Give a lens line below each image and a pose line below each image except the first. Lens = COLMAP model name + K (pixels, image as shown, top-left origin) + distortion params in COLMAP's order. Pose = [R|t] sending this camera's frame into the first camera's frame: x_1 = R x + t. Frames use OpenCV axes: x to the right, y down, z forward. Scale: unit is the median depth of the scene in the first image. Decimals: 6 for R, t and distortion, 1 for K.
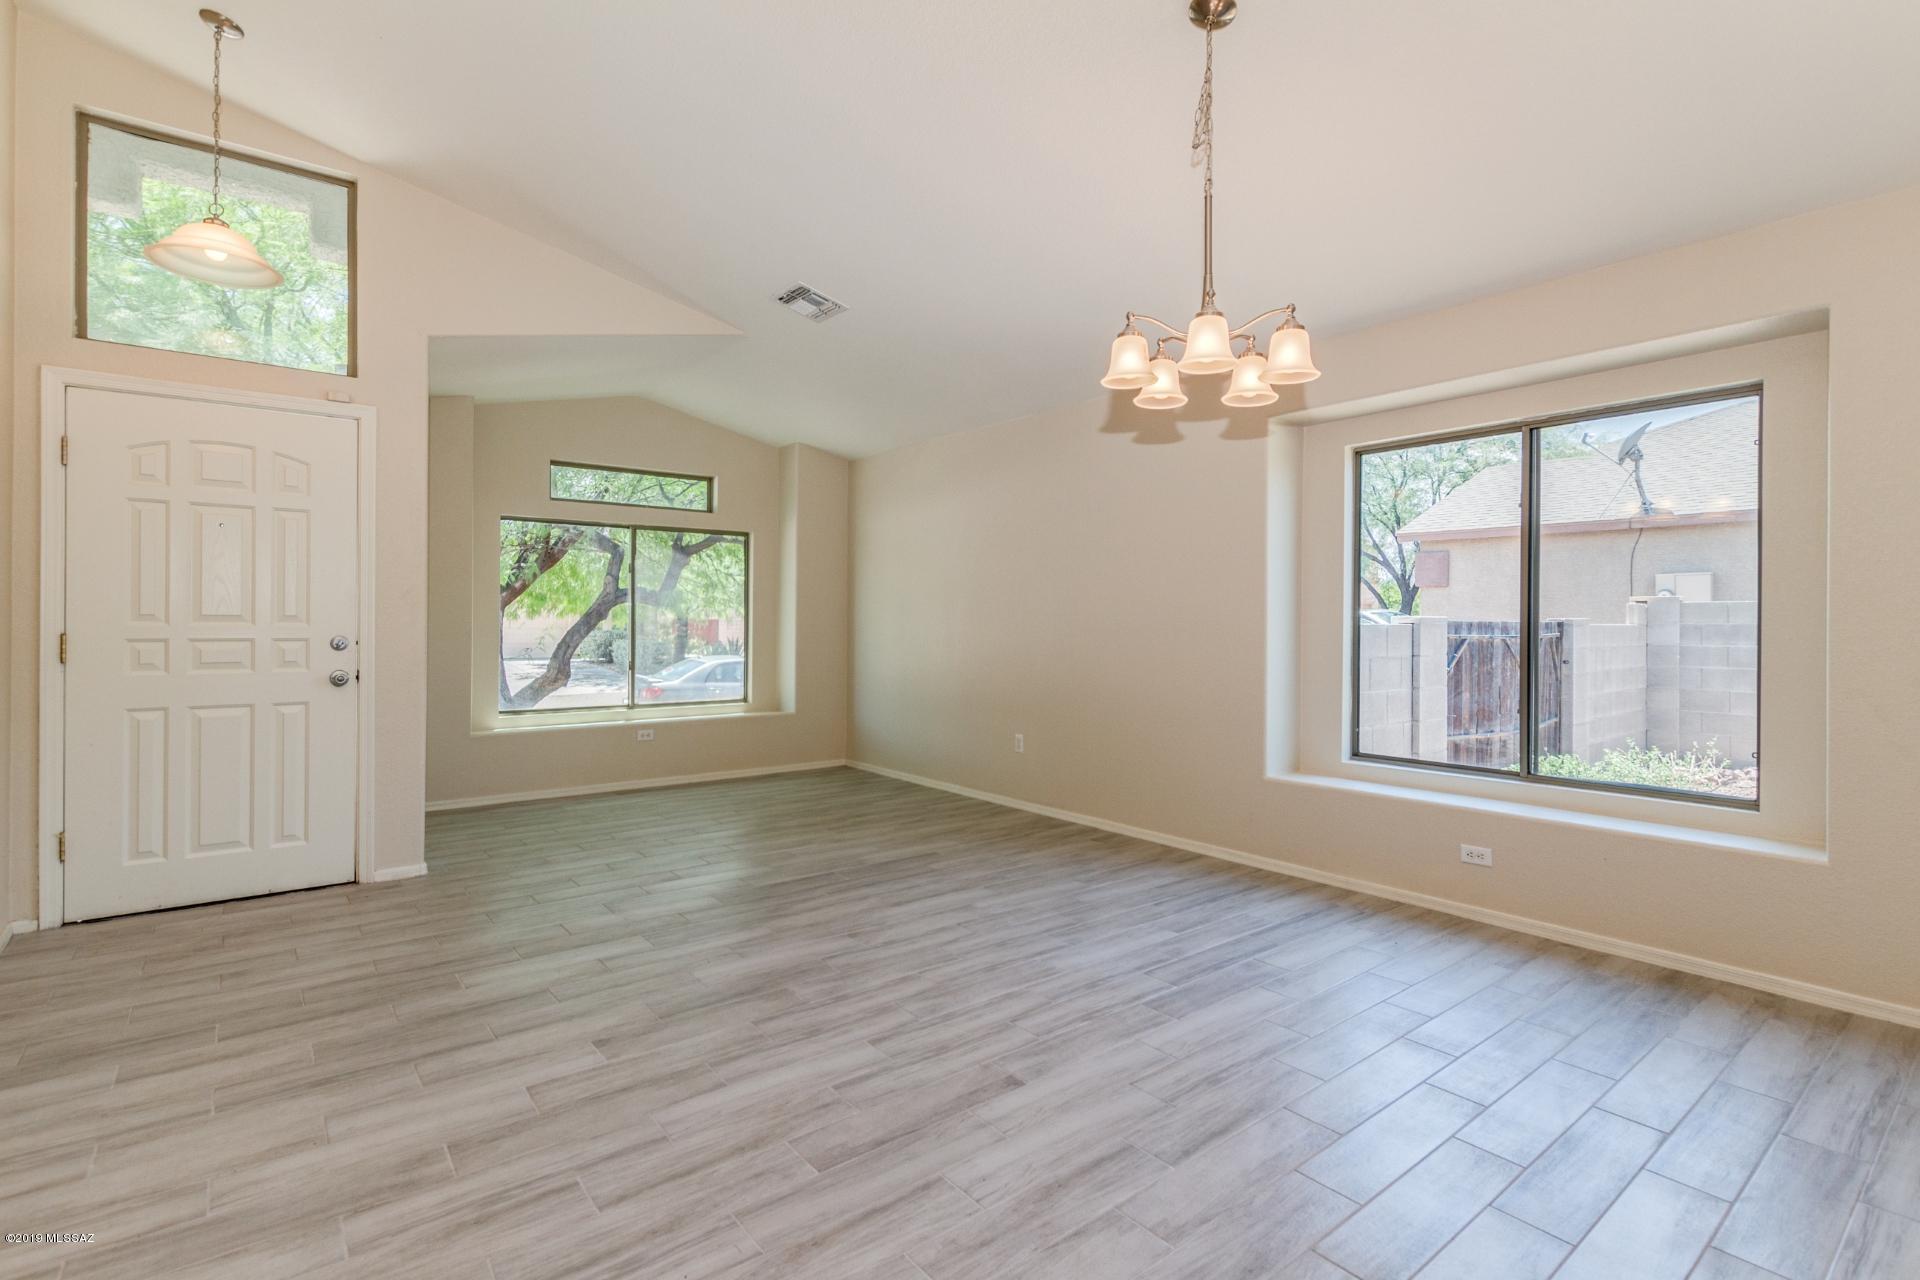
lens RADIAL K [[928.8, 0, 965.9], [0, 928.8, 628.6], [0, 0, 1]] dist [0.008364, -0.000534]
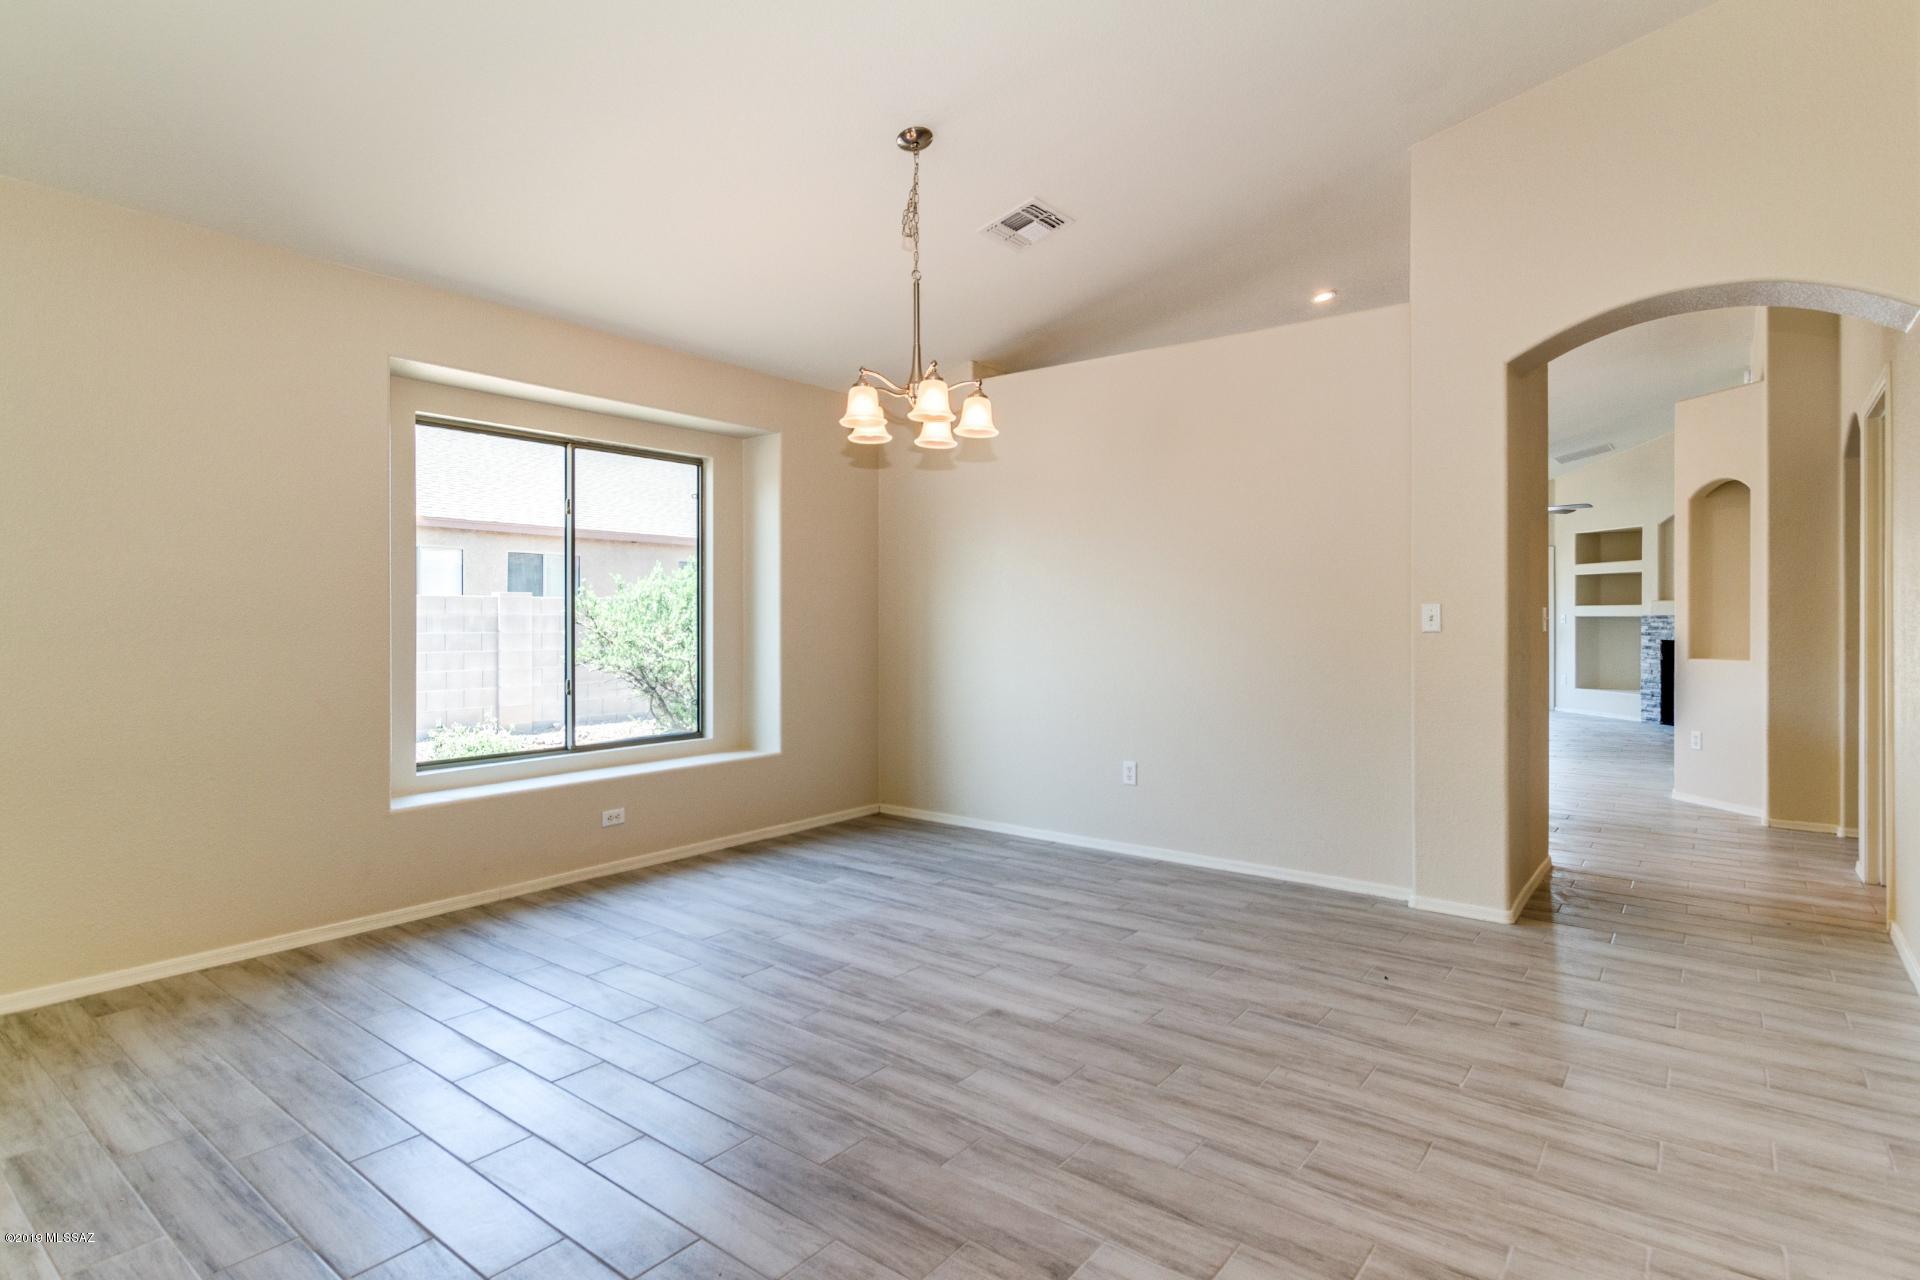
lens RADIAL K [[1037.9, 0, 956.0], [0, 1037.9, 612.5], [0, 0, 1]] dist [0.004066, -0.000540]
pose [[-0.274477, 0.003185, 0.961588, -1.116990], [0.001019, 0.999995, -0.003022, -0.004960], [-0.961593, 0.000150, -0.274479, 1.333945]]
